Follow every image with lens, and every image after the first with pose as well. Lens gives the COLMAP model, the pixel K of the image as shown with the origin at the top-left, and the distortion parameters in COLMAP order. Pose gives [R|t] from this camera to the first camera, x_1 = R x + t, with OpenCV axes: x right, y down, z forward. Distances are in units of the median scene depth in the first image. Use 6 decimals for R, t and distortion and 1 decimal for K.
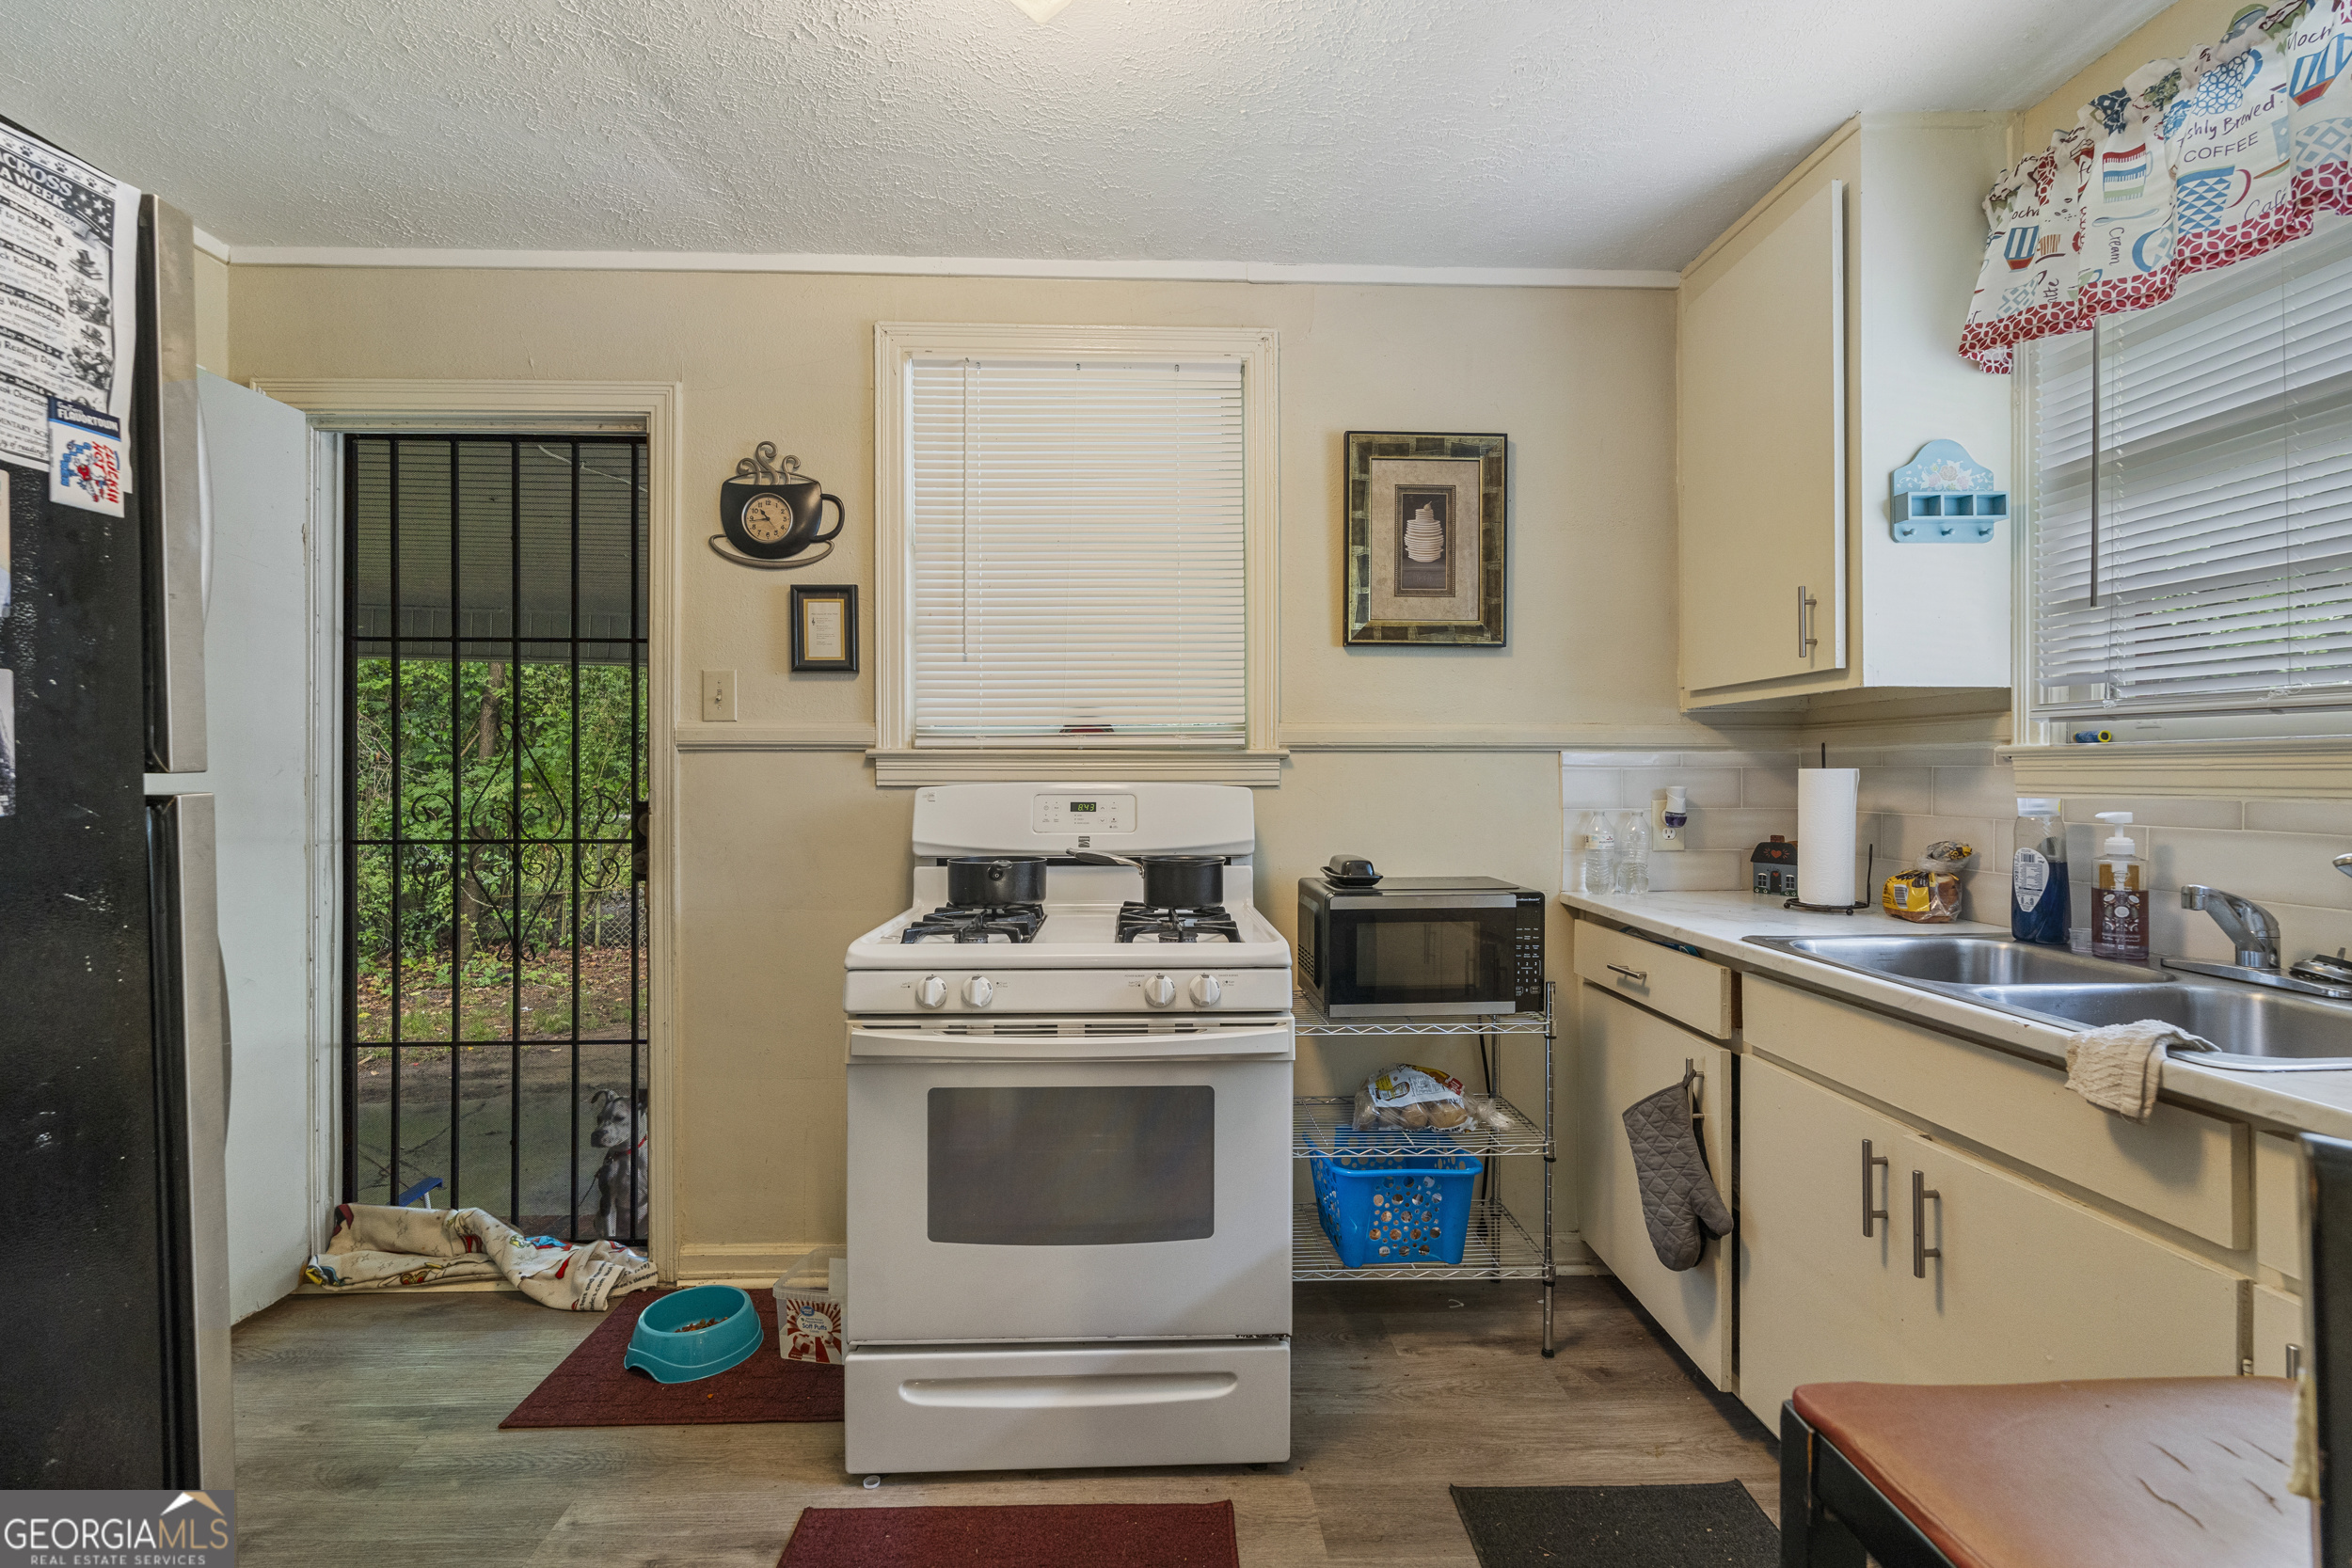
lens RADIAL K [[1075.4, 0, 1182.8], [0, 1075.4, 788.7], [0, 0, 1]] dist [-0.004465, 0.000064]
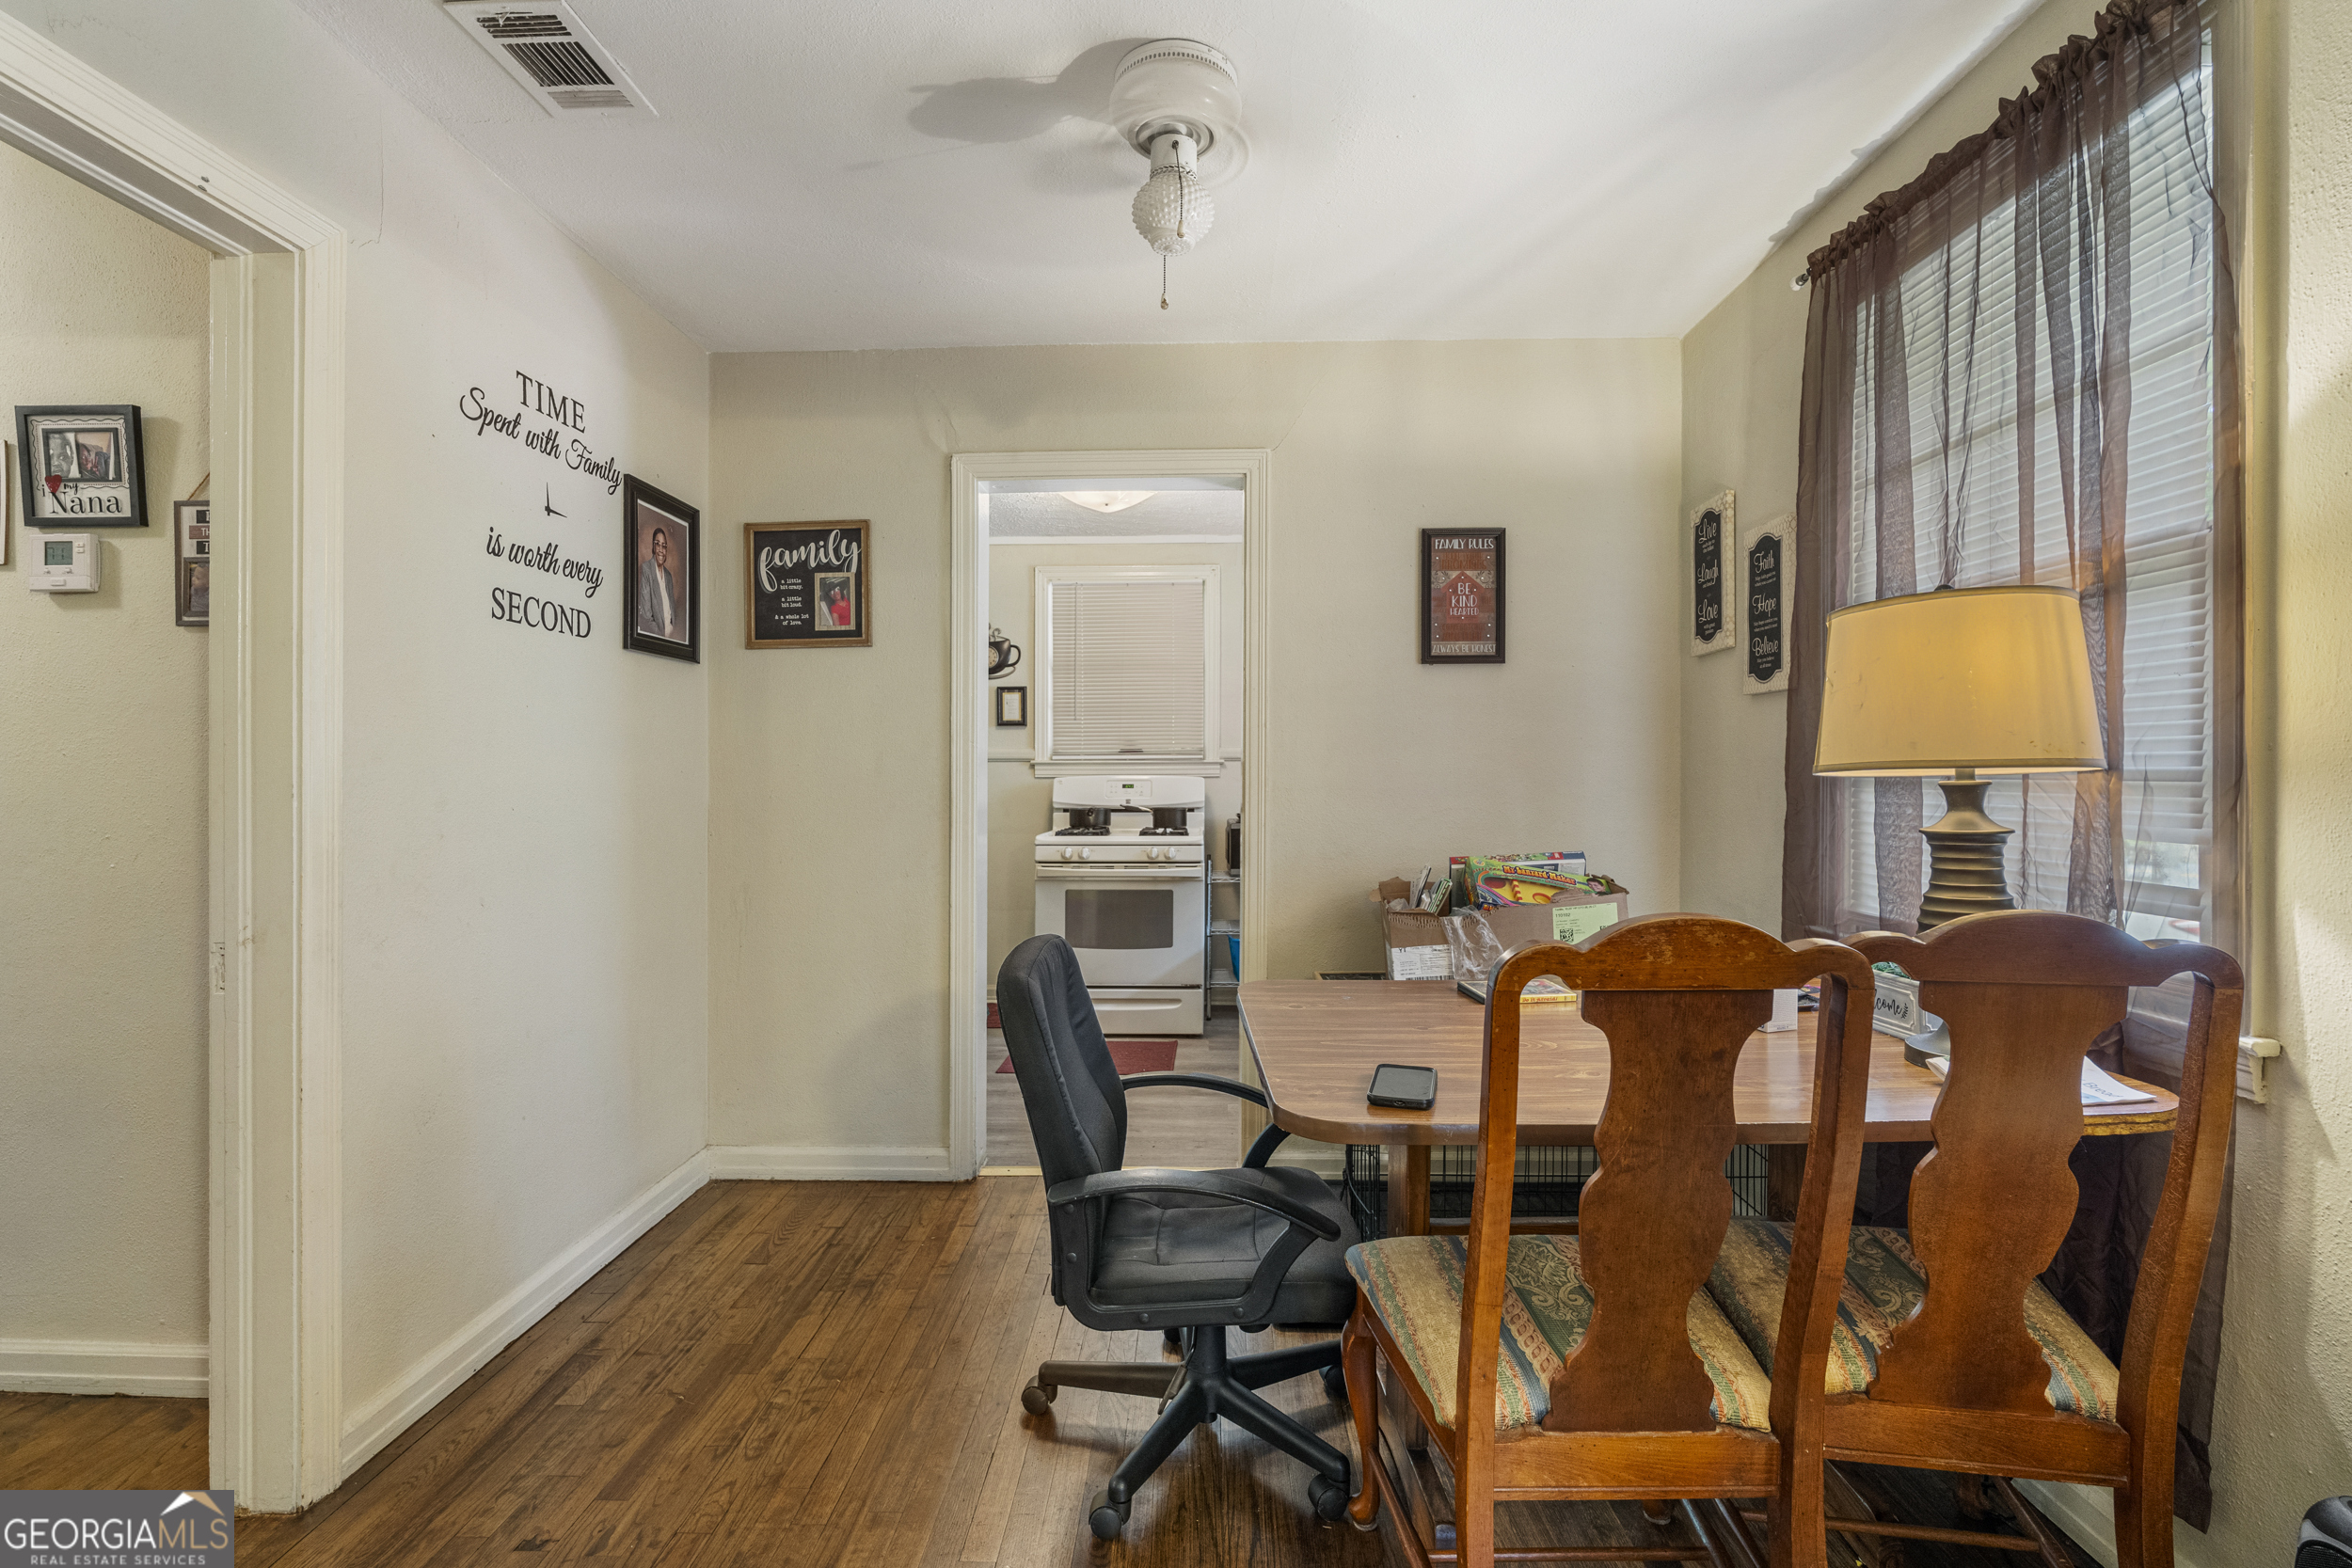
lens RADIAL K [[1075.4, 0, 1180.6], [0, 1075.4, 803.3], [0, 0, 1]] dist [-0.004465, 0.000064]
pose [[0.997306, 0.000589, -0.073351, 0.182861], [0.000178, 0.999945, 0.010441, 0.029434], [0.073353, -0.010426, 0.997252, -1.237767]]
